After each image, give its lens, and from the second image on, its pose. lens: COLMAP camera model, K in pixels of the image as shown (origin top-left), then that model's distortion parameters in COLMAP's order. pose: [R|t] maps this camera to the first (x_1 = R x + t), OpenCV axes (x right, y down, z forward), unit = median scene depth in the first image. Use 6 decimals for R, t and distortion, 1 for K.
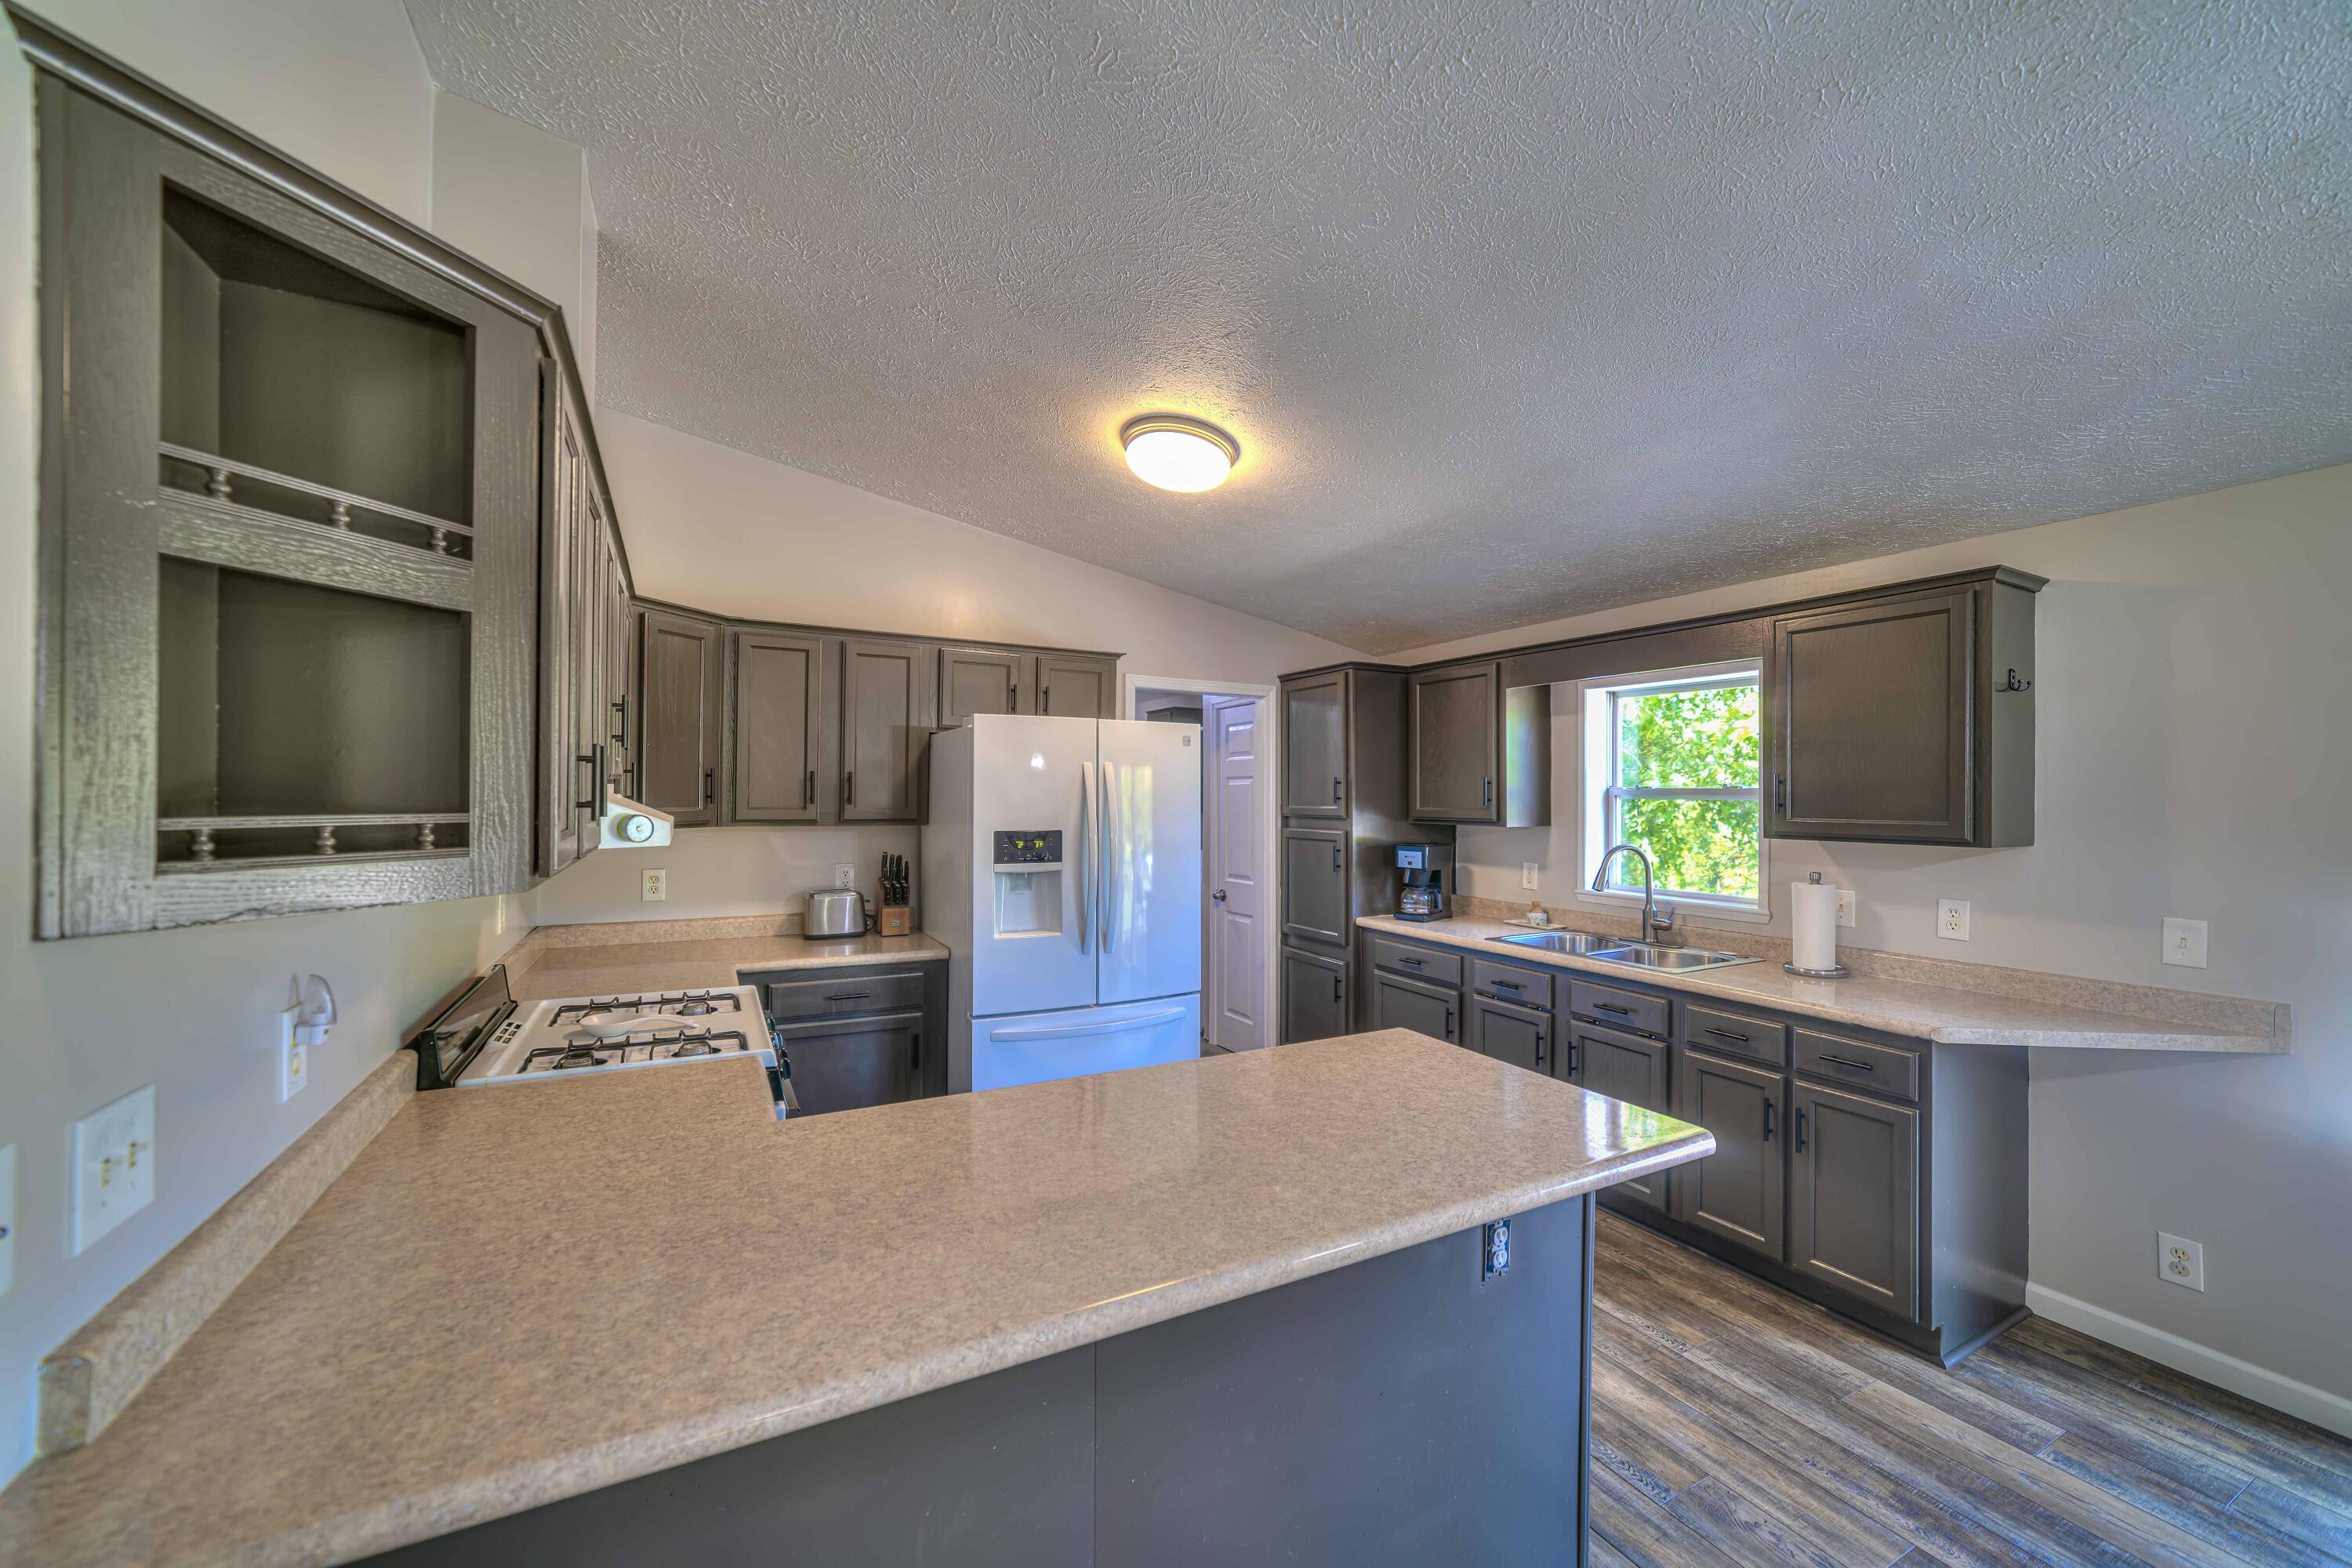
lens RADIAL K [[901.3, 0, 1176.0], [0, 901.3, 784.0], [0, 0, 1]] dist [-0.023080, 0.009356]
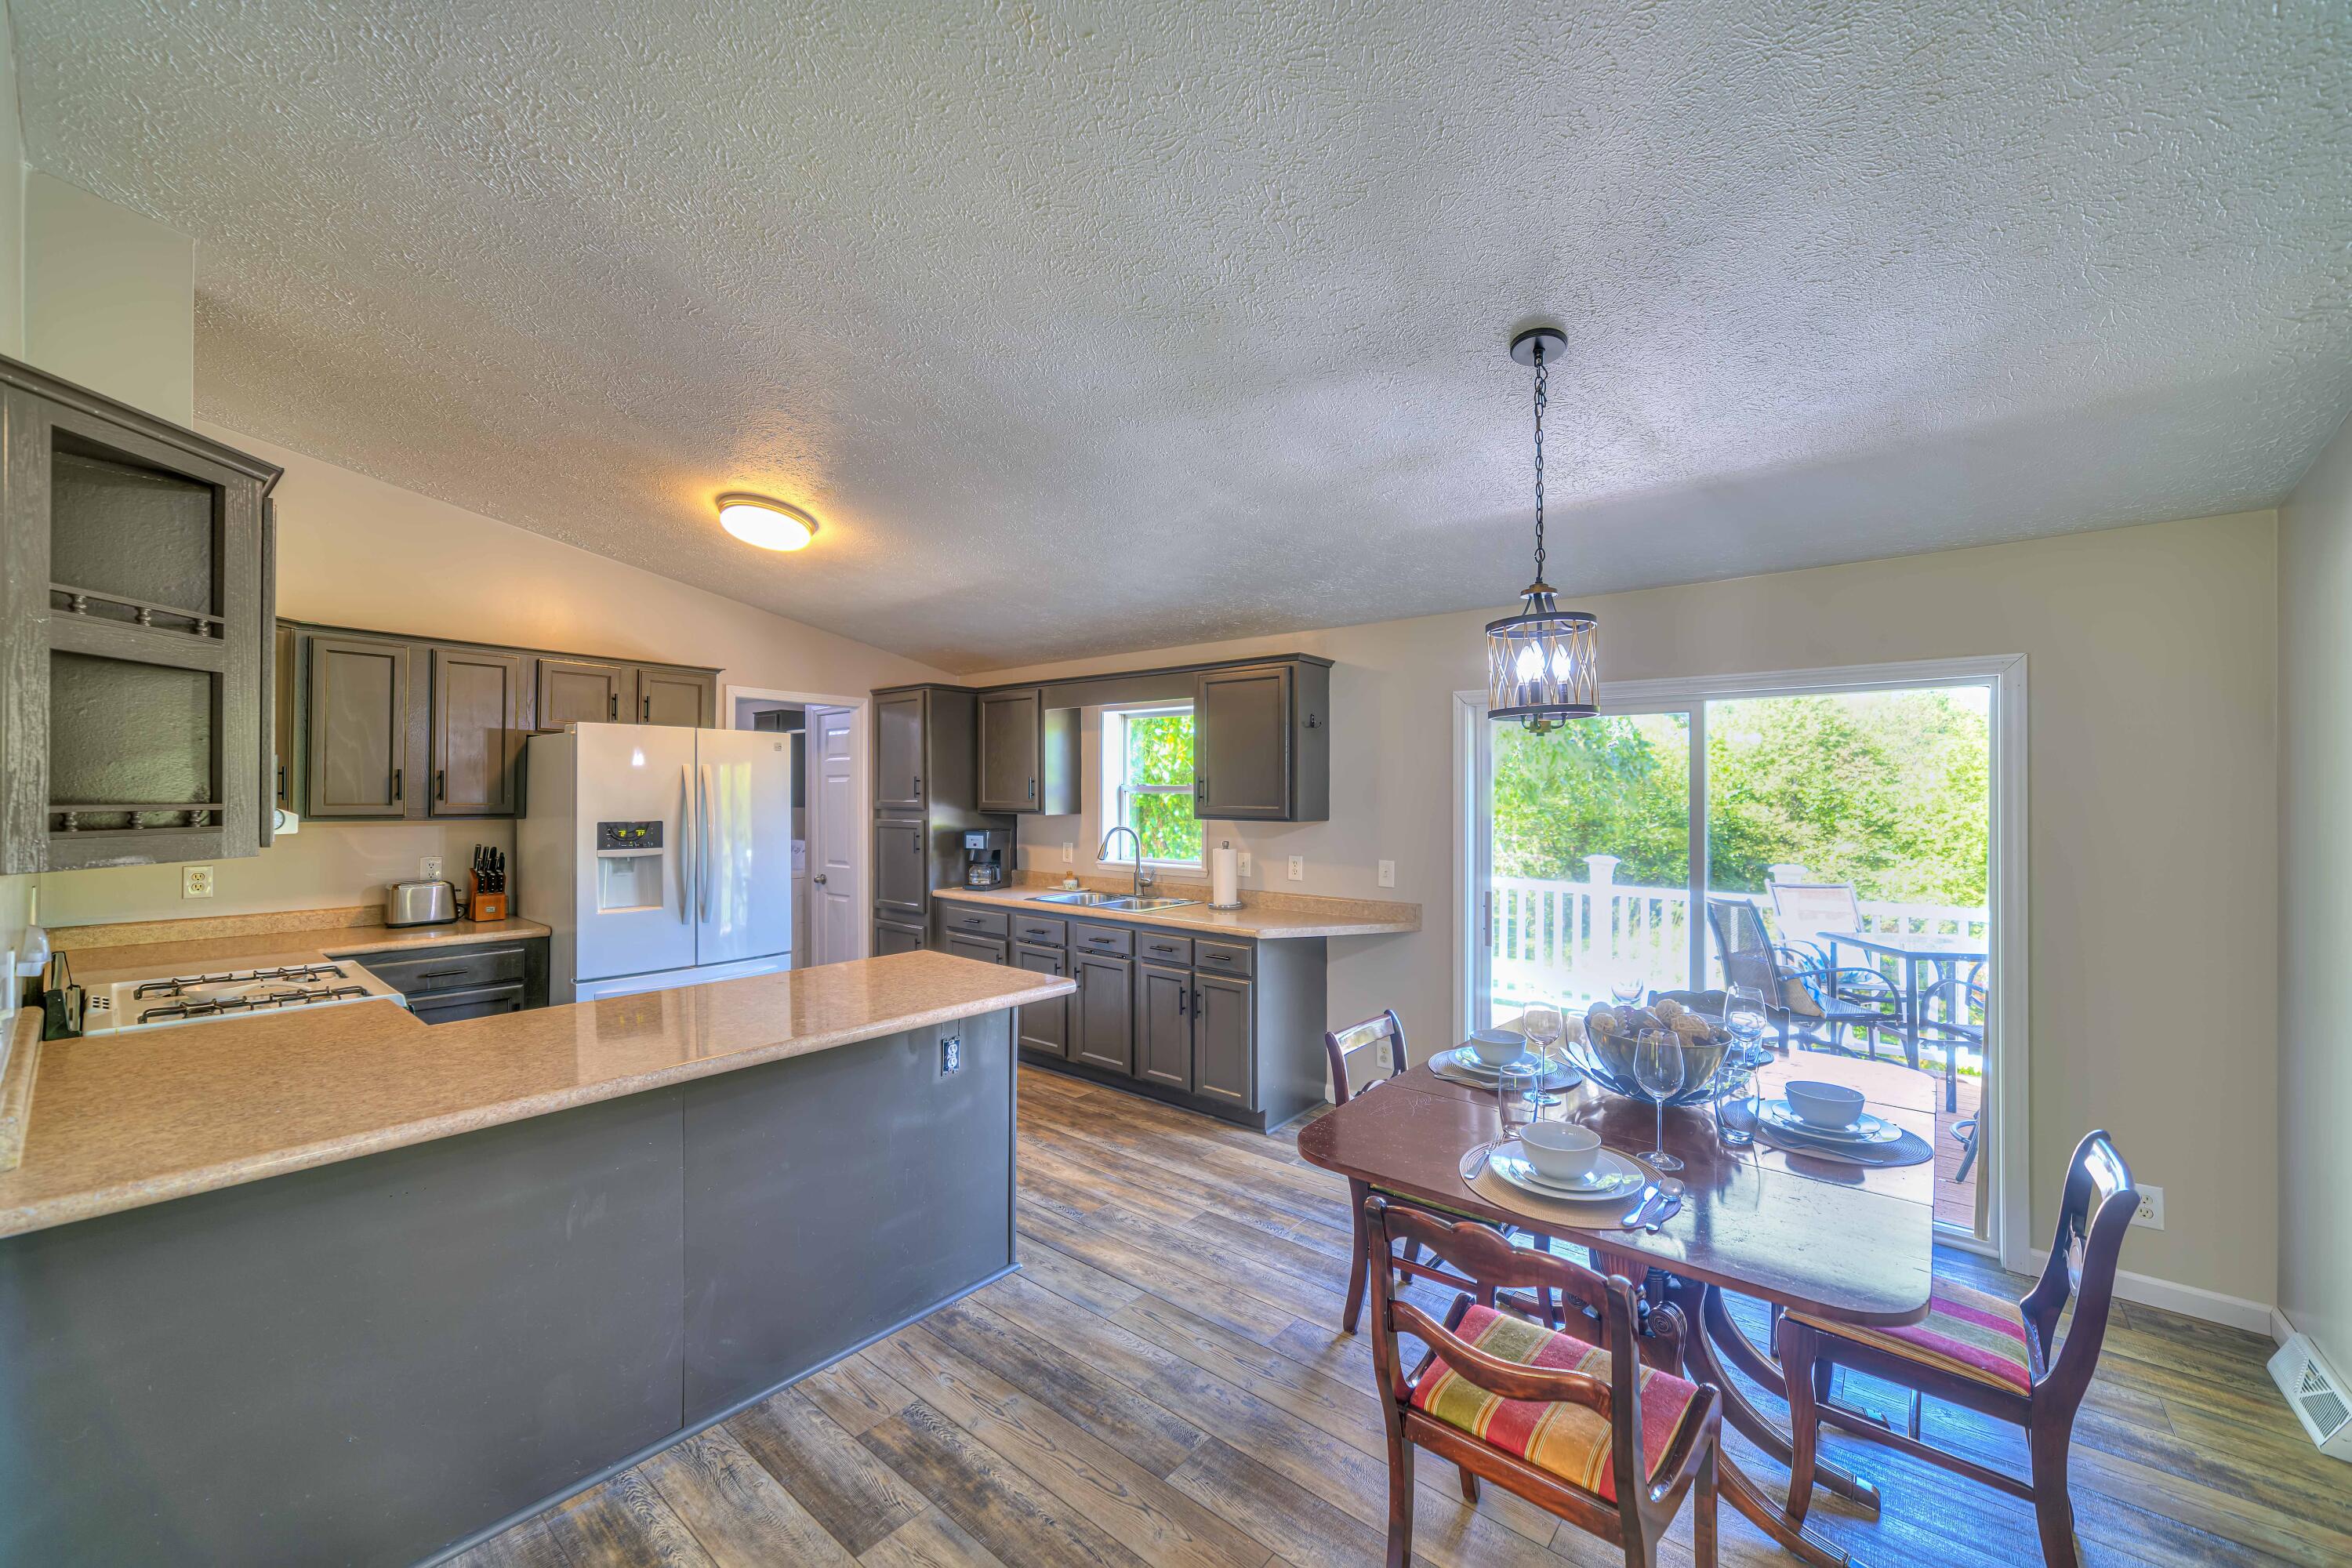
lens RADIAL K [[901.3, 0, 1176.0], [0, 901.3, 784.0], [0, 0, 1]] dist [-0.023080, 0.009356]
pose [[0.923649, 0.001019, 0.383237, 0.043934], [-0.002840, 0.999987, 0.004186, -0.004018], [-0.383228, -0.004955, 0.923641, -0.331912]]
